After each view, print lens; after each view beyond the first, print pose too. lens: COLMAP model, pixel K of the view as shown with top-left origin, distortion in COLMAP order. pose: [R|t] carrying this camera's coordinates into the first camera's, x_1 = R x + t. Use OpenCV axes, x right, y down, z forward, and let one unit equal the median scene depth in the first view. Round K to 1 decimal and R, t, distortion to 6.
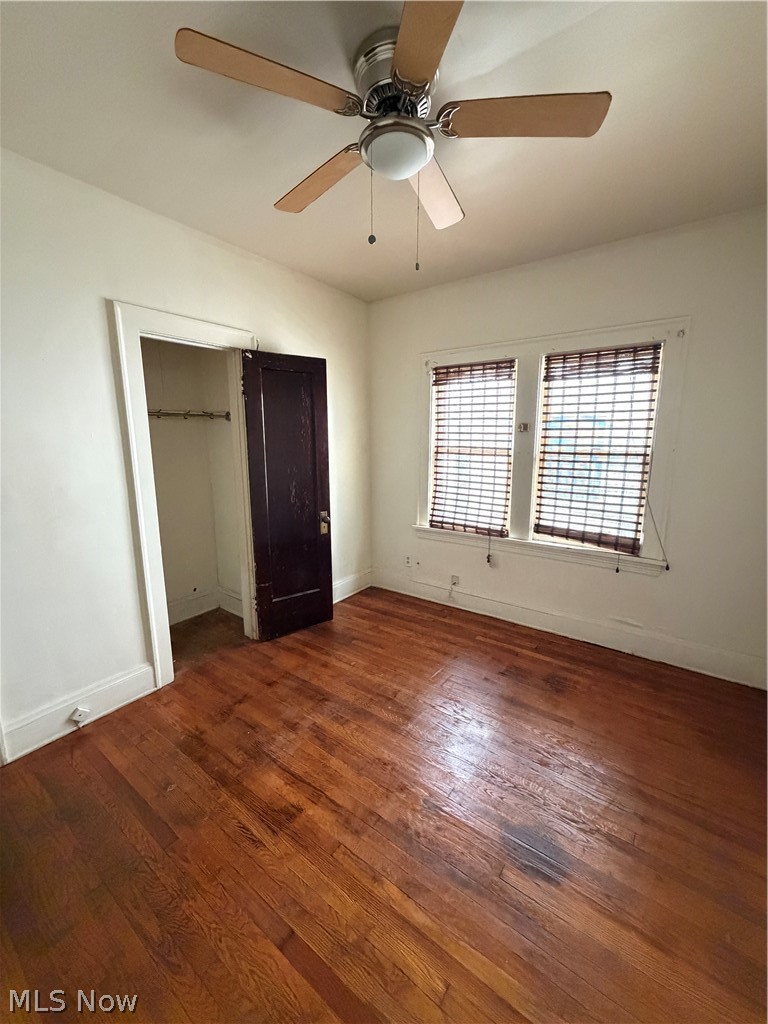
lens RADIAL K [[410.7, 0, 382.6], [0, 410.7, 511.4], [0, 0, 1]] dist [-0.000984, 0.000332]
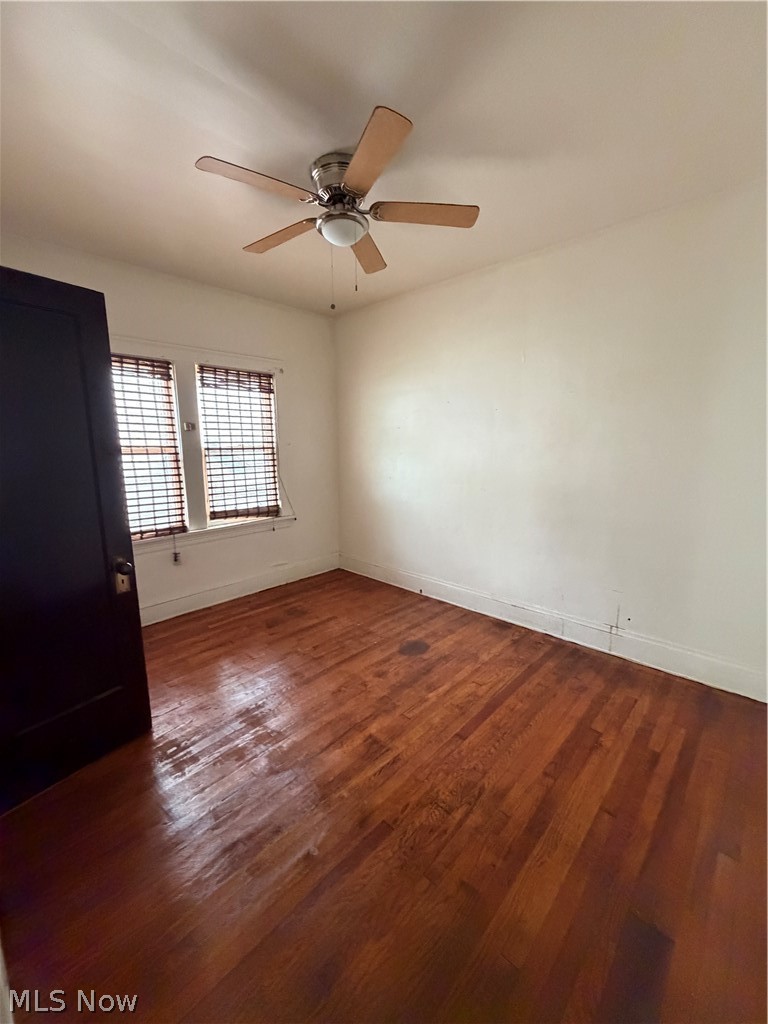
lens RADIAL K [[410.7, 0, 384.2], [0, 410.7, 513.0], [0, 0, 1]] dist [-0.000984, 0.000332]
pose [[0.114726, -0.167727, 0.979135, -0.749115], [0.190733, 0.971024, 0.143989, -0.042525], [-0.974915, 0.170234, 0.143393, 0.401995]]
